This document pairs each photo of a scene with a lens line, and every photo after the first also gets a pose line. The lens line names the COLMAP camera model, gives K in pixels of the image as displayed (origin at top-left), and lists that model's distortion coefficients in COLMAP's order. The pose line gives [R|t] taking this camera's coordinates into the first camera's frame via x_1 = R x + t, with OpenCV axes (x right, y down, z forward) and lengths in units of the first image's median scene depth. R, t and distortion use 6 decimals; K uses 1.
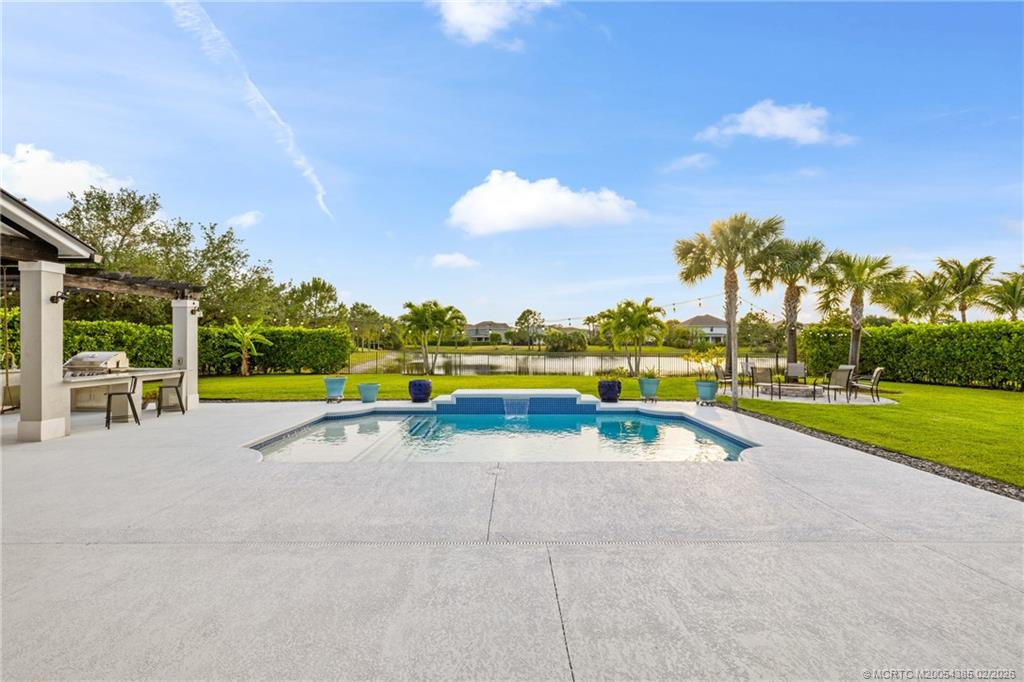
lens RADIAL K [[428.2, 0, 511.1], [0, 428.2, 339.0], [0, 0, 1]] dist [0.000882, 0.000855]
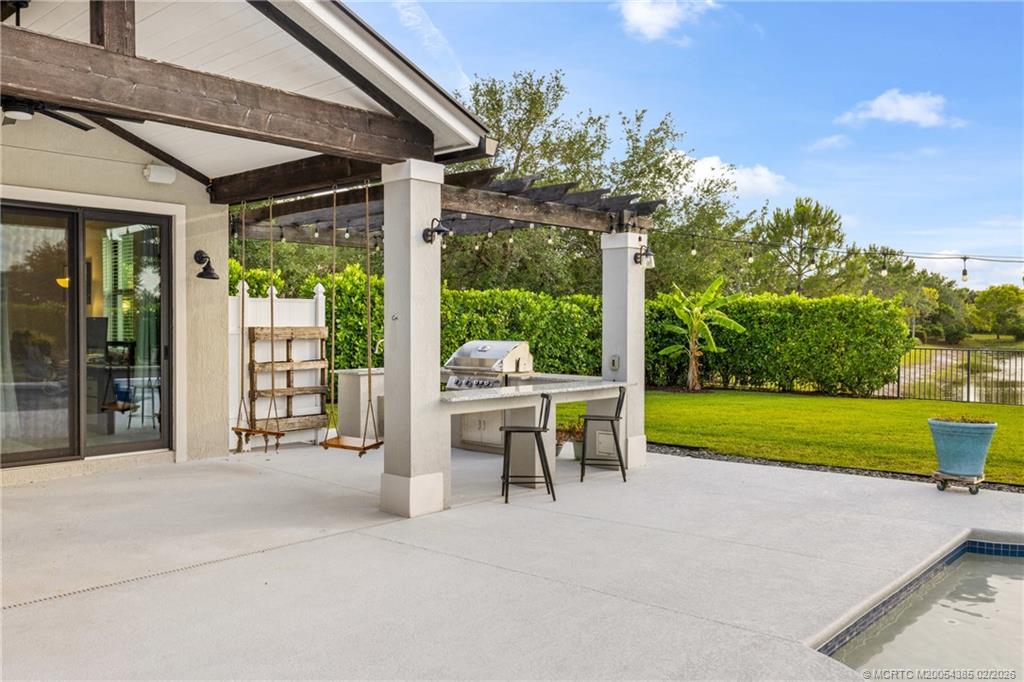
lens RADIAL K [[820.7, 0, 512.0], [0, 820.7, 341.0], [0, 0, 1]] dist [0.003332, 0.001648]
pose [[0.739850, 0.015313, -0.672598, -0.147593], [0.000353, 0.999732, 0.023149, 0.003512], [0.672772, -0.017365, 0.739646, 0.151221]]
